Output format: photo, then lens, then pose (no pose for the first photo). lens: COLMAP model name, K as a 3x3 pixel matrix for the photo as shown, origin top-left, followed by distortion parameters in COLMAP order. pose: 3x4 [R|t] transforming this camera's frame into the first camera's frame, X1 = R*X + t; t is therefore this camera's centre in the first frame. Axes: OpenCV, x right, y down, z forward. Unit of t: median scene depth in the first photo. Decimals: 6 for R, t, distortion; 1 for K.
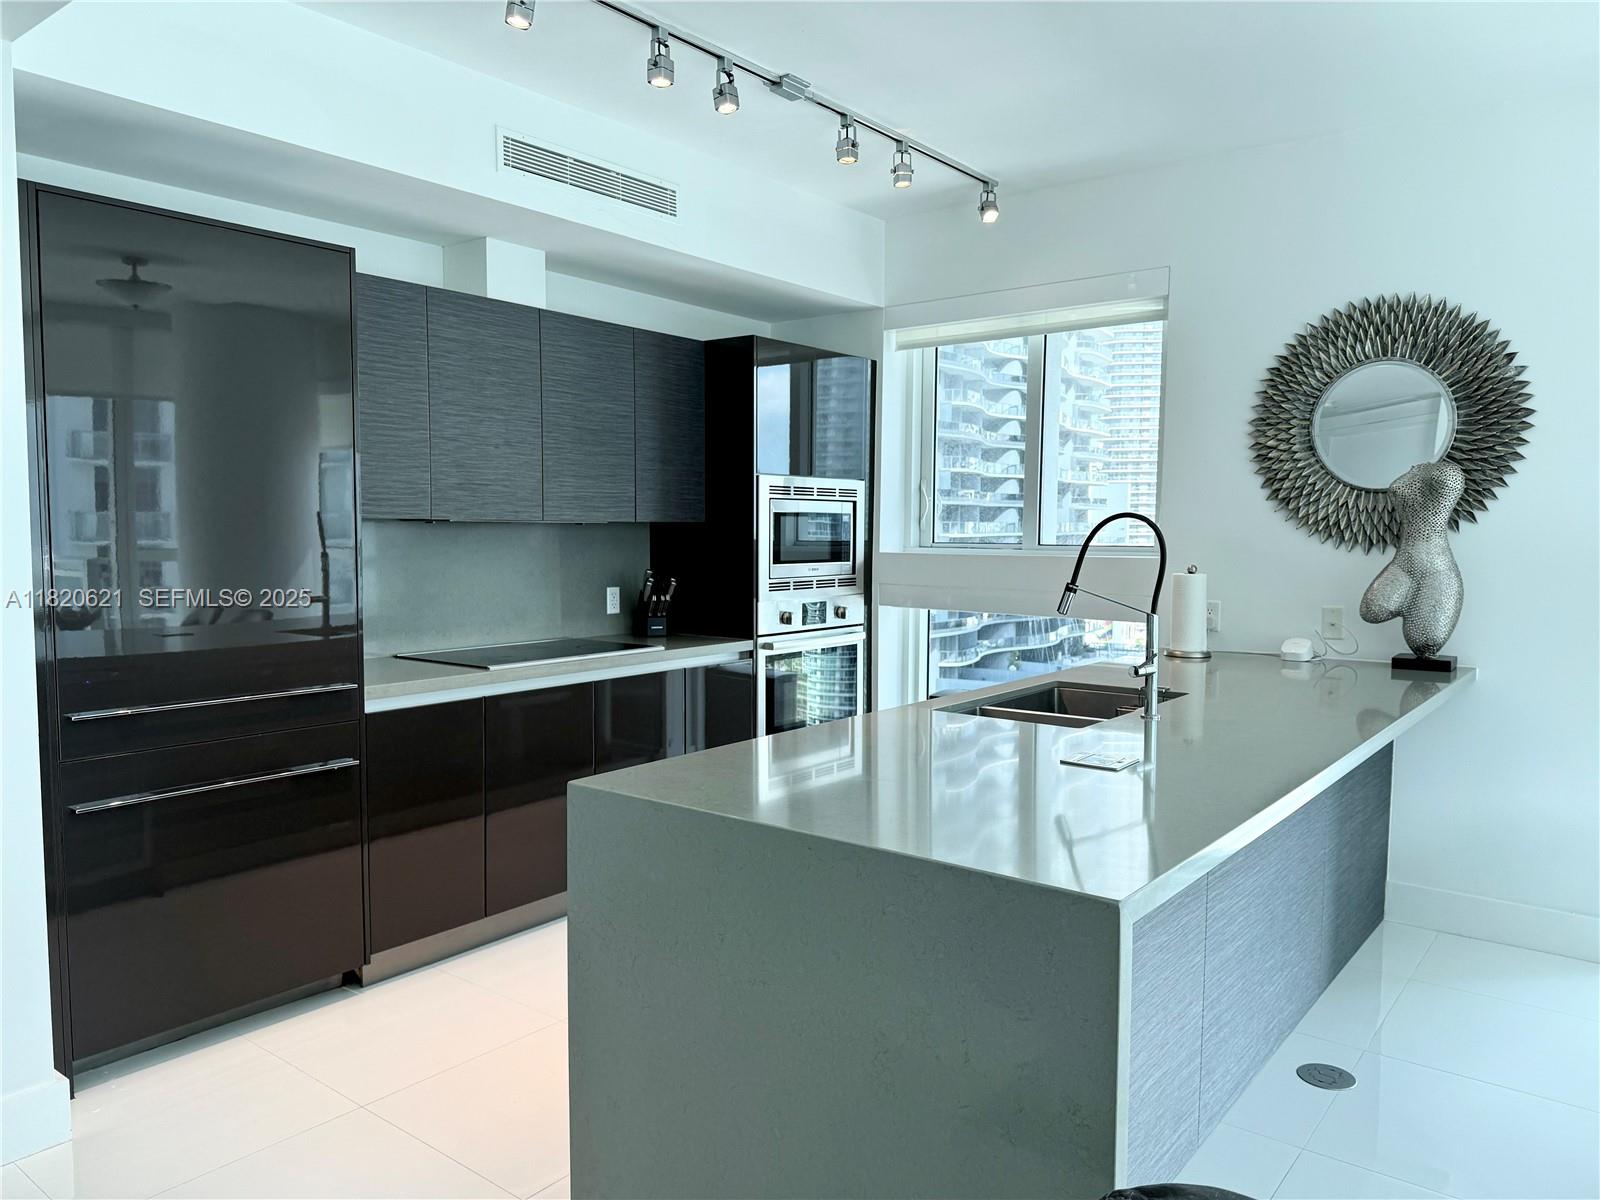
lens RADIAL K [[1132.0, 0, 800.0], [0, 1132.0, 600.0], [0, 0, 1]] dist [0.187705, -0.307004]
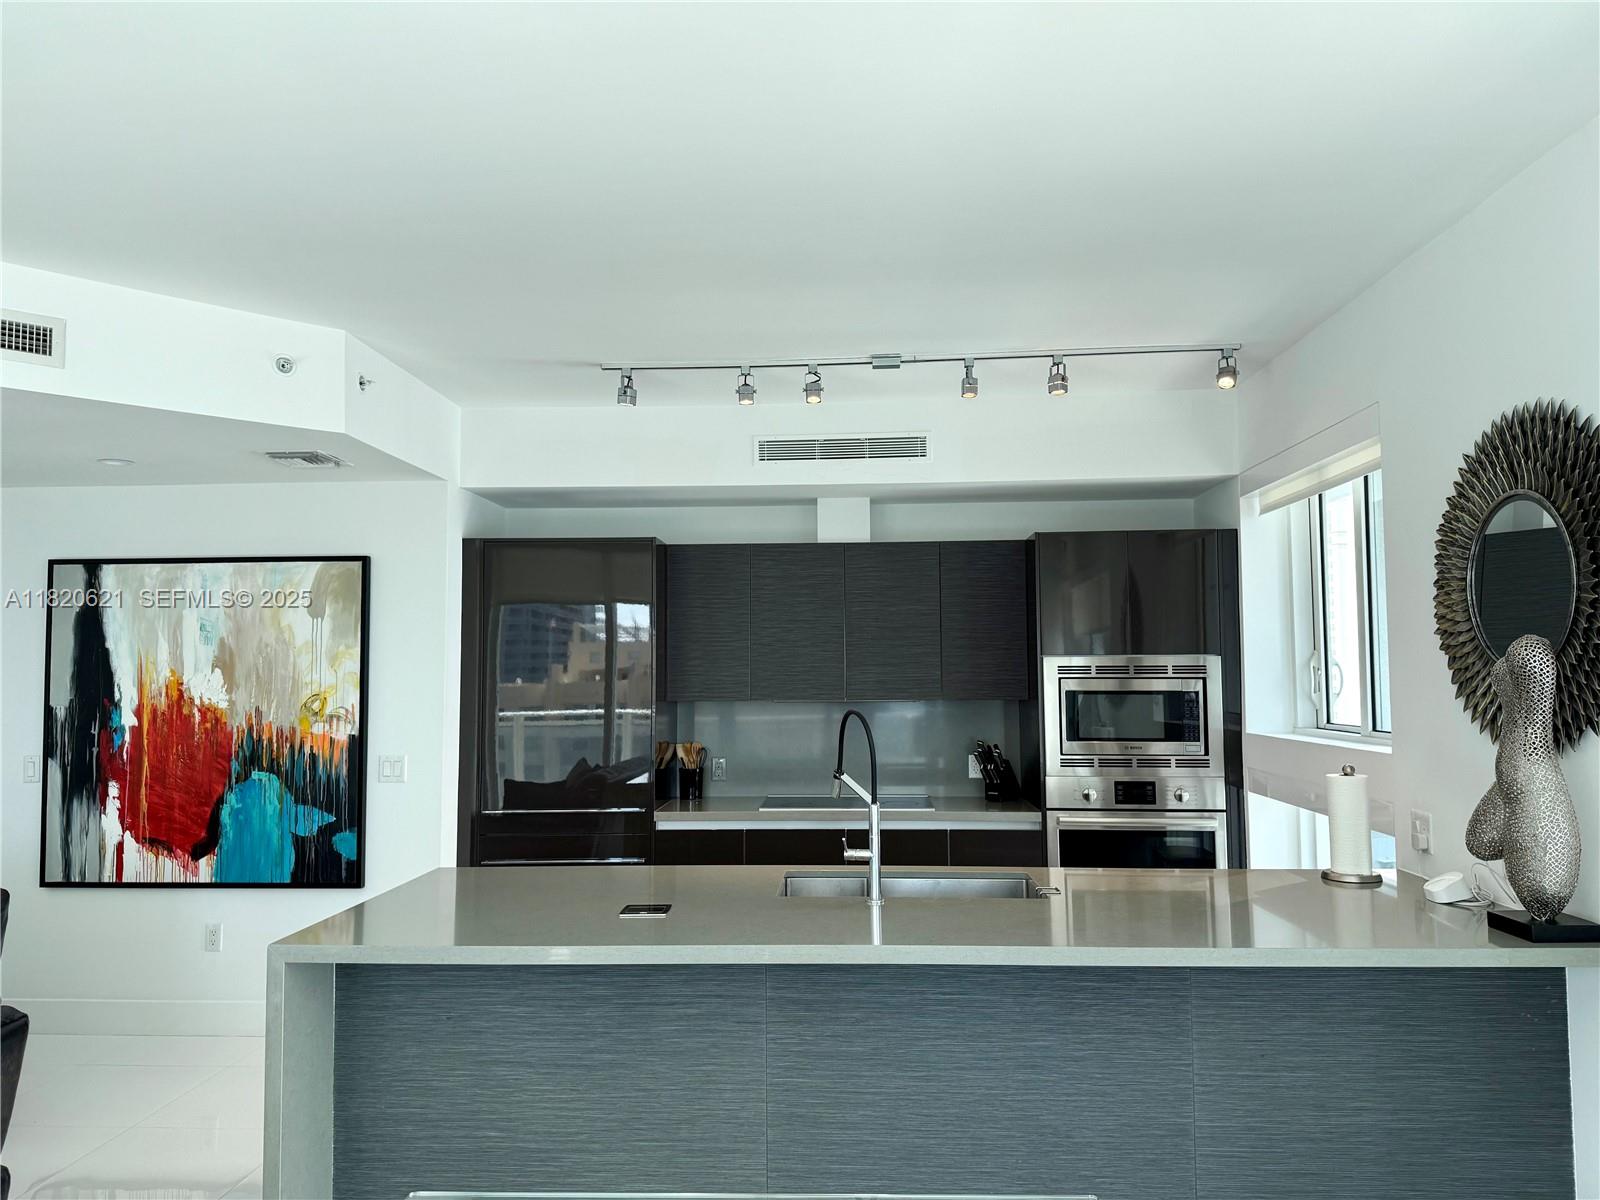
lens RADIAL K [[1126.0, 0, 805.2], [0, 1126.0, 616.3], [0, 0, 1]] dist [0.058249, -0.087727]
pose [[0.558118, -0.051014, -0.828192, 0.718357], [-0.046695, 0.994596, -0.092732, -0.038428], [0.828447, 0.090427, 0.552719, 0.213030]]
